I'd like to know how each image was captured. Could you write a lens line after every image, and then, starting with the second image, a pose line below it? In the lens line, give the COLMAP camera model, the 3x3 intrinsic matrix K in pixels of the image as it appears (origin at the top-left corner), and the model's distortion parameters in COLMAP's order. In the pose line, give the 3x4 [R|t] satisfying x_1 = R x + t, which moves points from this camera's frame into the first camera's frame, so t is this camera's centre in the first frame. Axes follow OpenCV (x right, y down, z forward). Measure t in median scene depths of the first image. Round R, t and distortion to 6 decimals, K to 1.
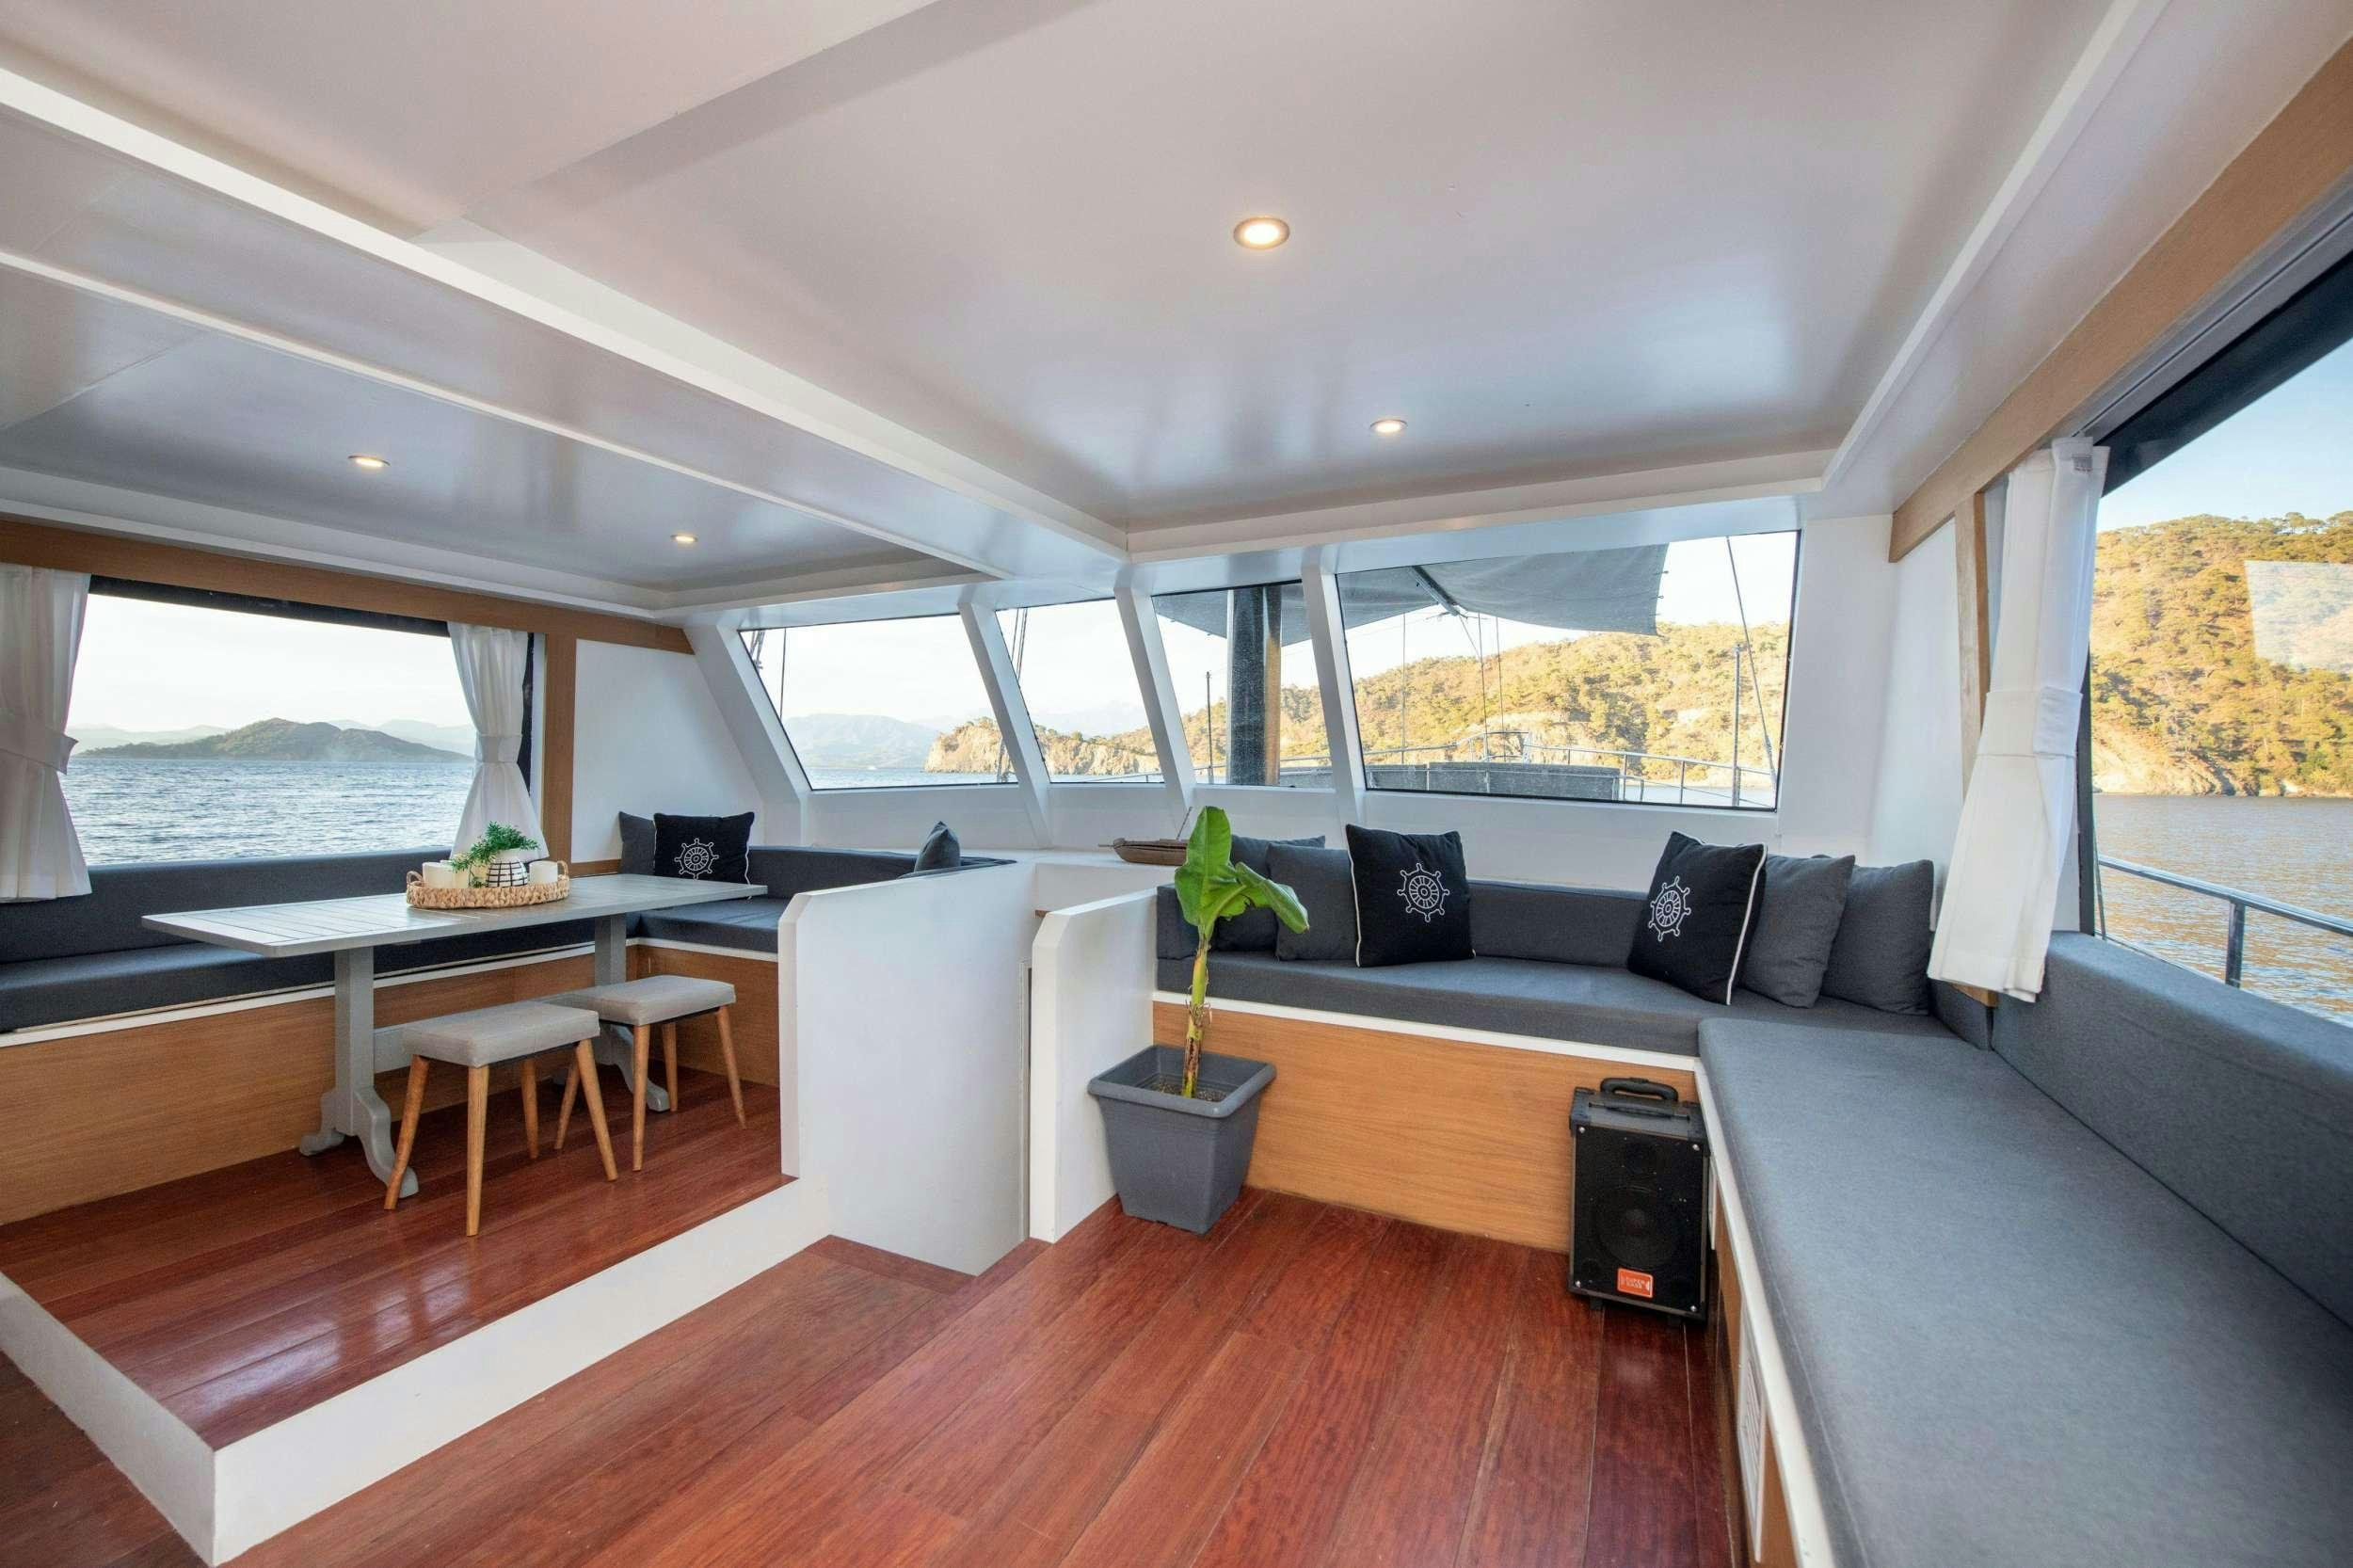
lens RADIAL K [[937.1, 0, 1182.0], [0, 937.1, 779.4], [0, 0, 1]] dist [-0.007494, -0.000817]
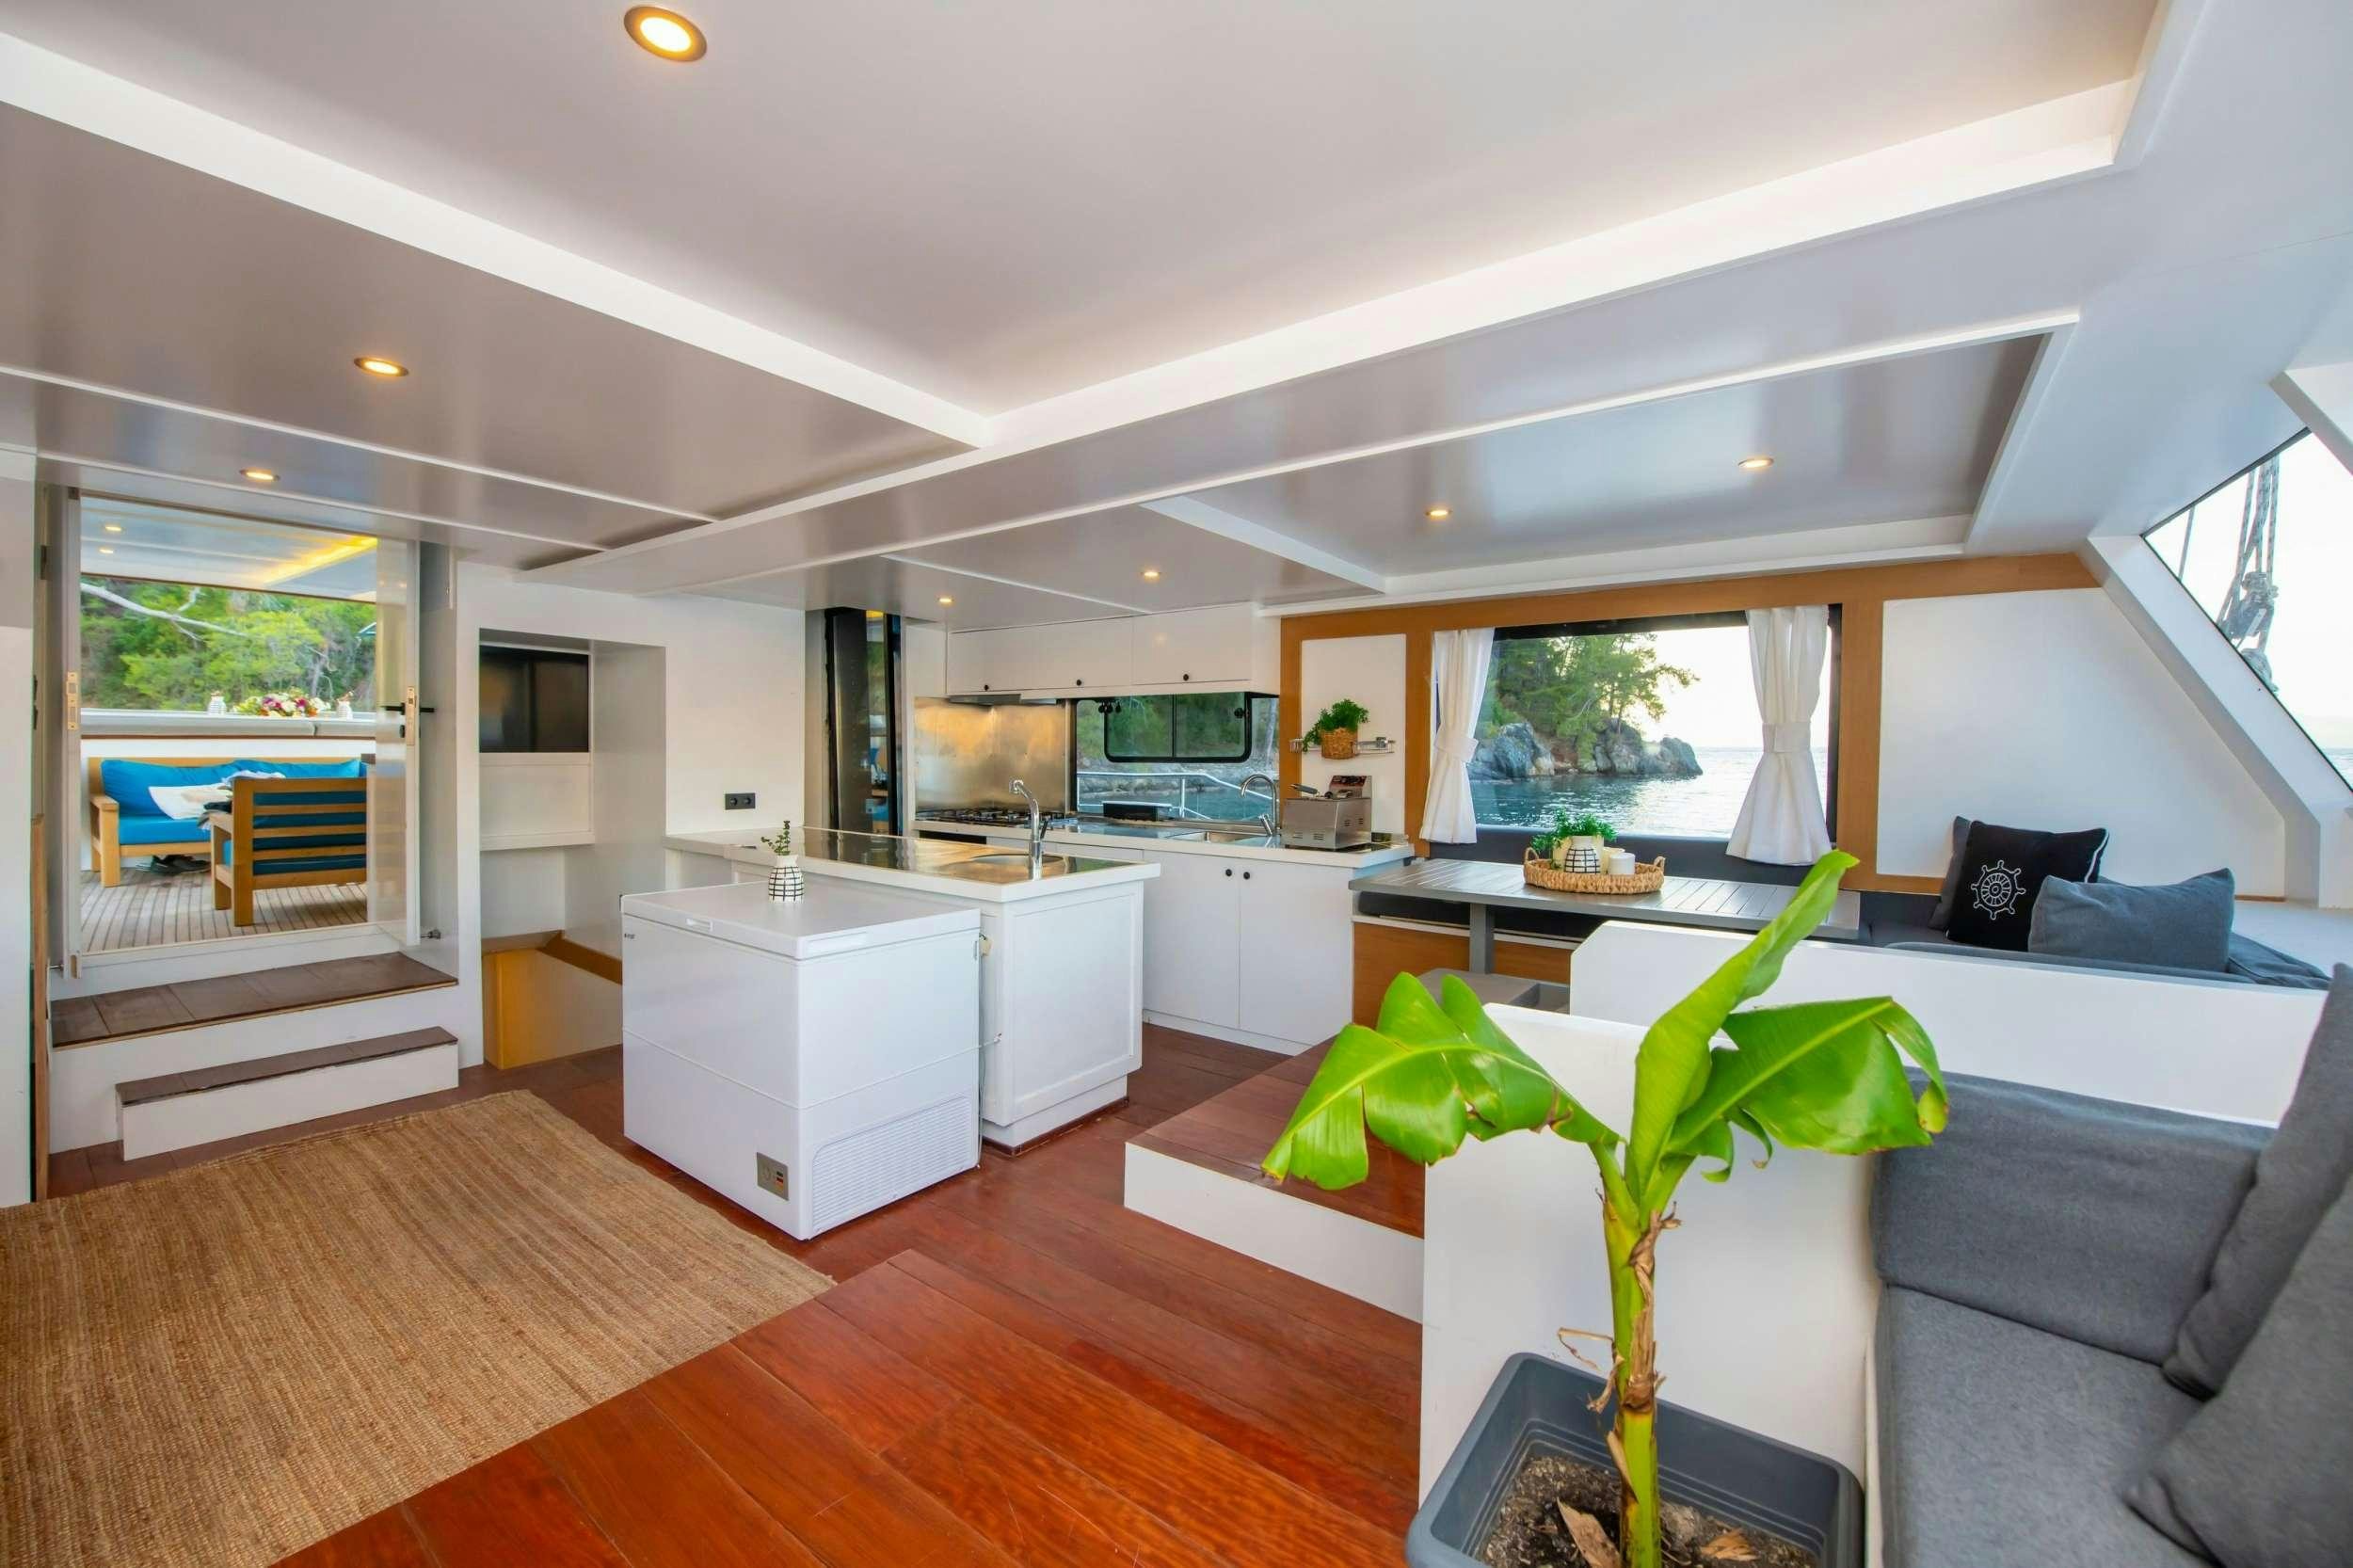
lens RADIAL K [[937.1, 0, 1182.0], [0, 937.1, 779.4], [0, 0, 1]] dist [-0.007494, -0.000817]
pose [[-0.167009, 0.016830, -0.985812, 0.285961], [-0.013034, 0.999729, 0.019276, -0.001783], [0.985869, 0.016069, -0.166744, 0.578930]]
